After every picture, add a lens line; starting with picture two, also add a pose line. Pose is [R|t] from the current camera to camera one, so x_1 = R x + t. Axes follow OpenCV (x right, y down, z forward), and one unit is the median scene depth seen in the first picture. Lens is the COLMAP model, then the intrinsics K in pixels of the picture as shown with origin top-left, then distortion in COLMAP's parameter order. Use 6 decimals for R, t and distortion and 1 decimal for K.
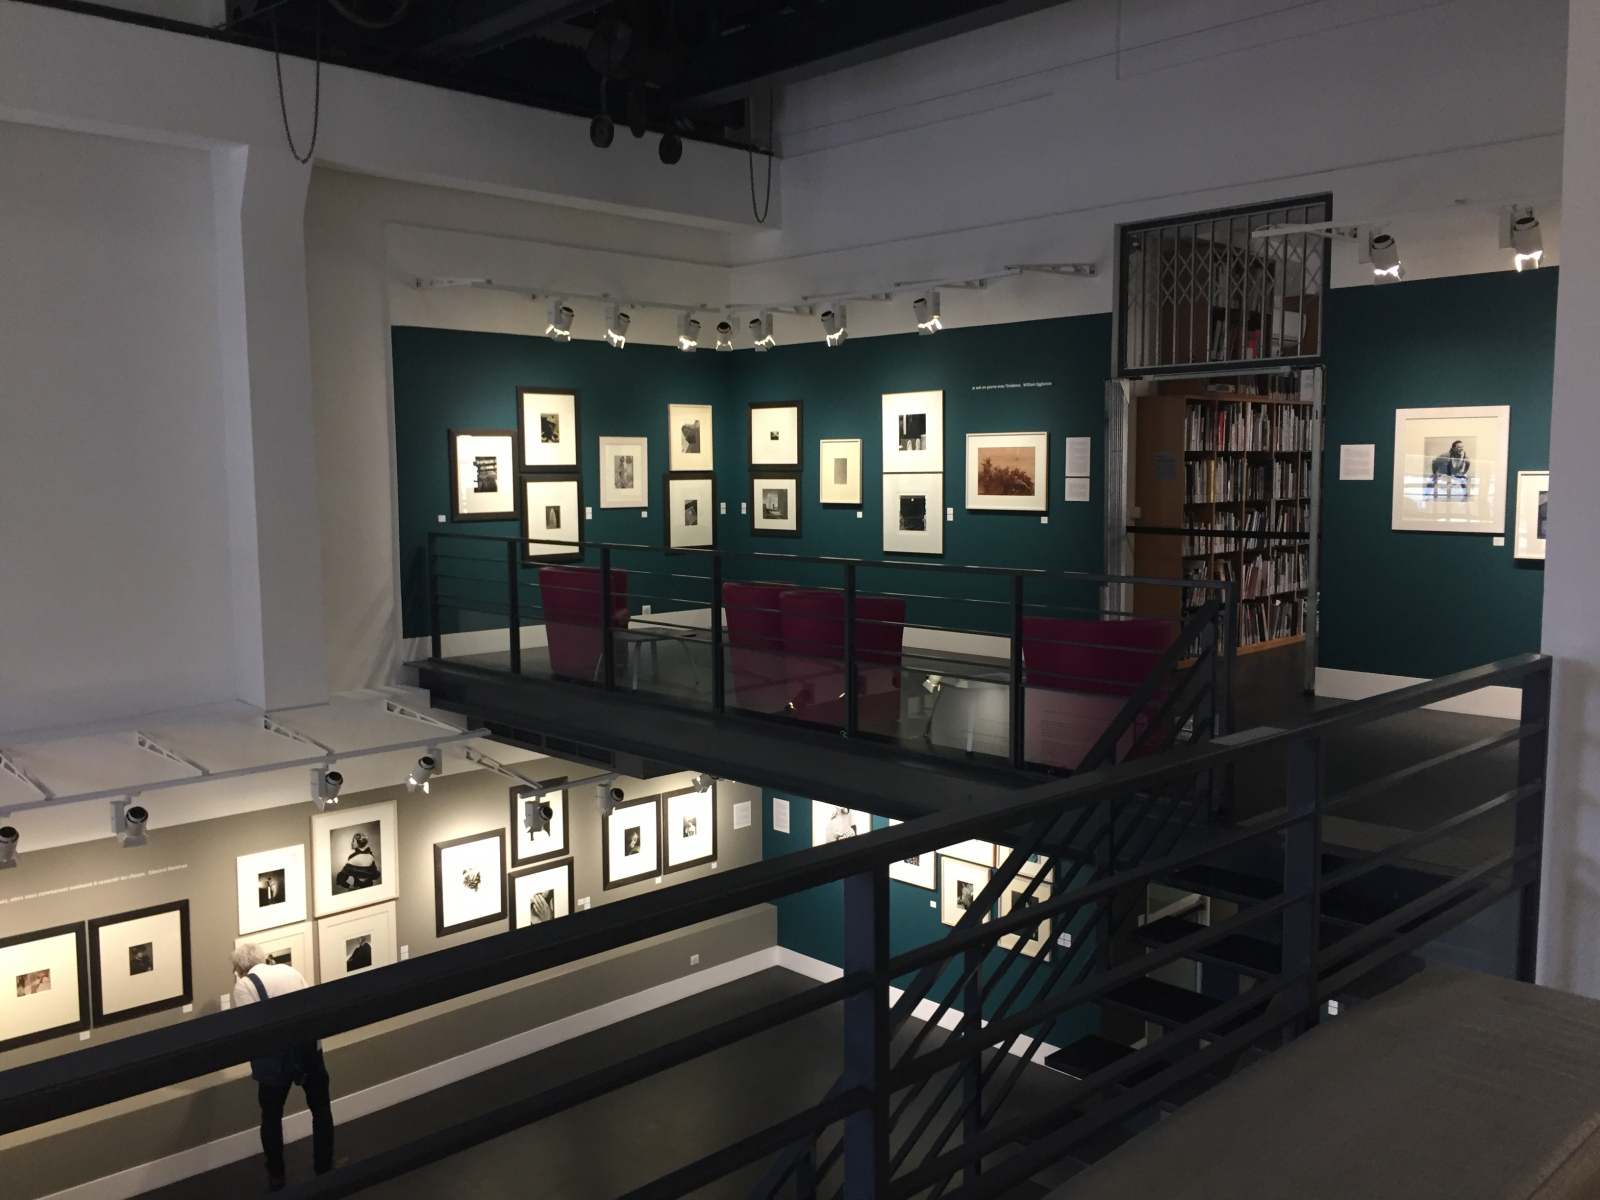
lens RADIAL K [[1381.2, 0, 792.6], [0, 1381.2, 598.5], [0, 0, 1]] dist [0.004626, -0.003686]
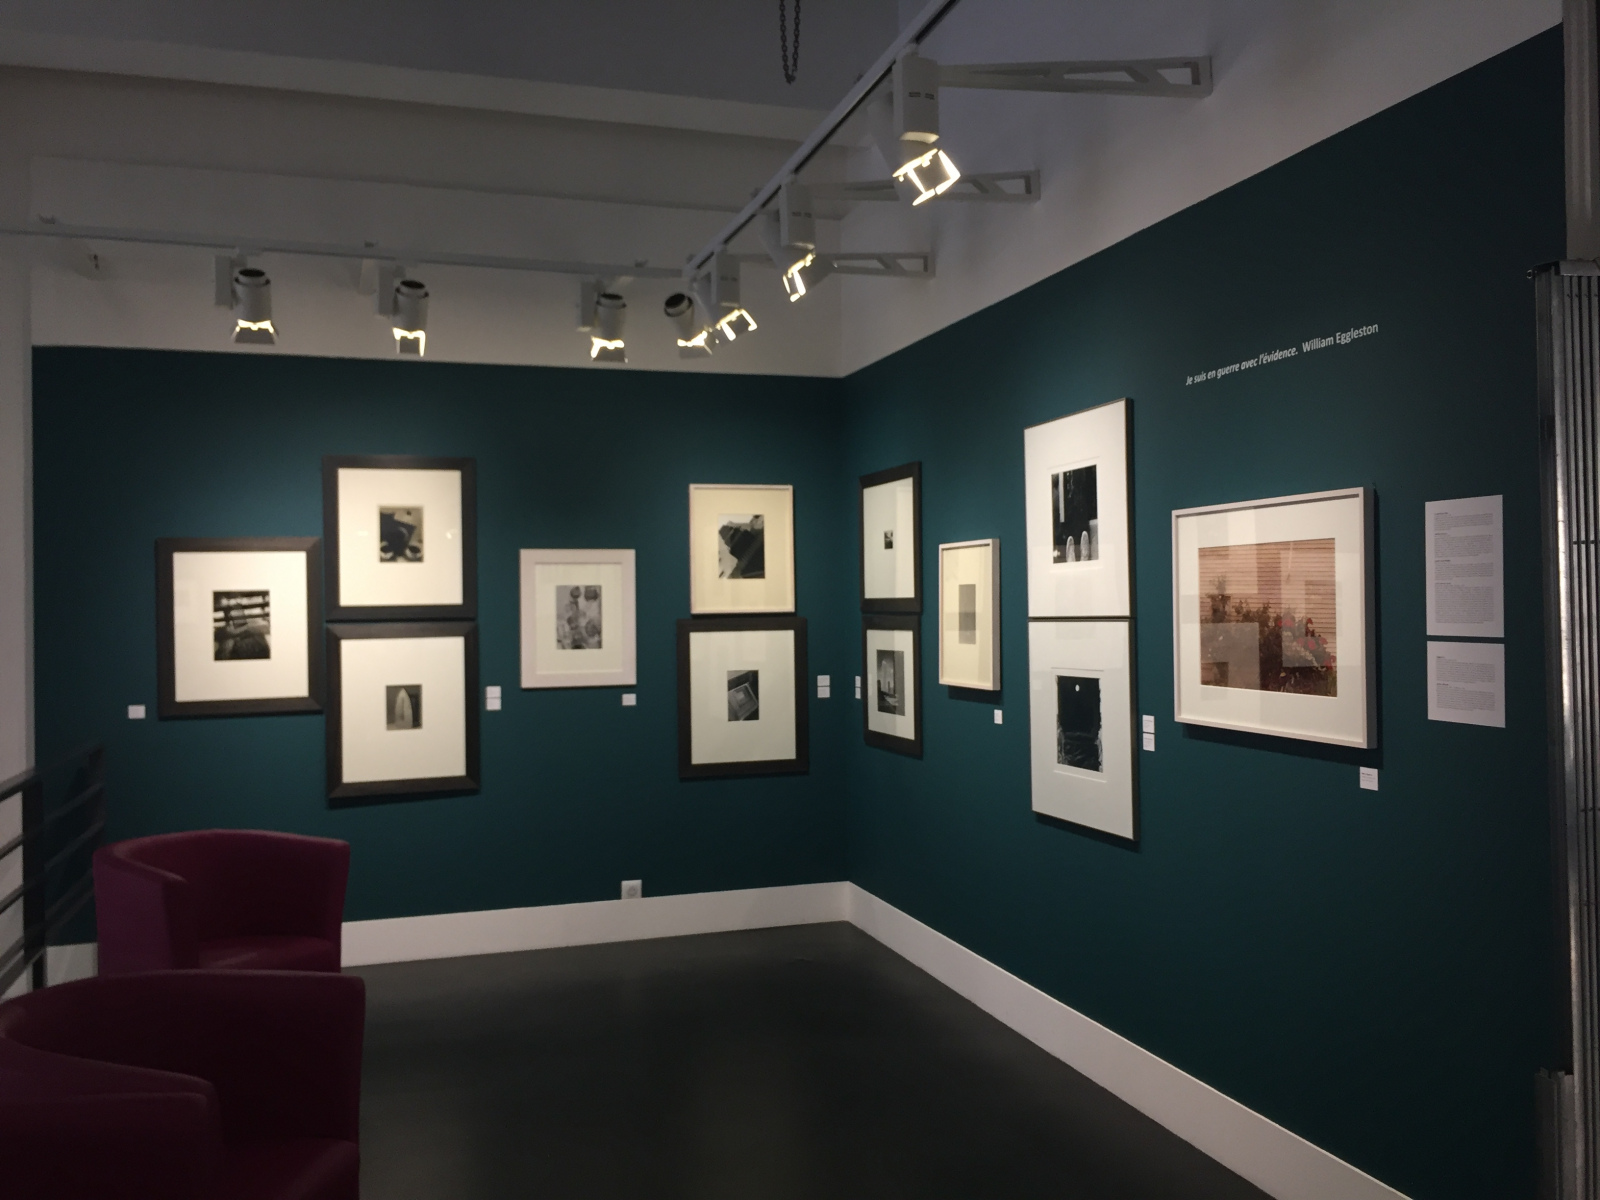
lens RADIAL K [[1381.2, 0, 792.6], [0, 1381.2, 598.5], [0, 0, 1]] dist [0.004626, -0.003686]
pose [[0.897123, -0.009513, -0.441678, 0.182377], [-0.032768, 0.995581, -0.087999, -0.058577], [0.440564, 0.093419, 0.892848, 0.603099]]
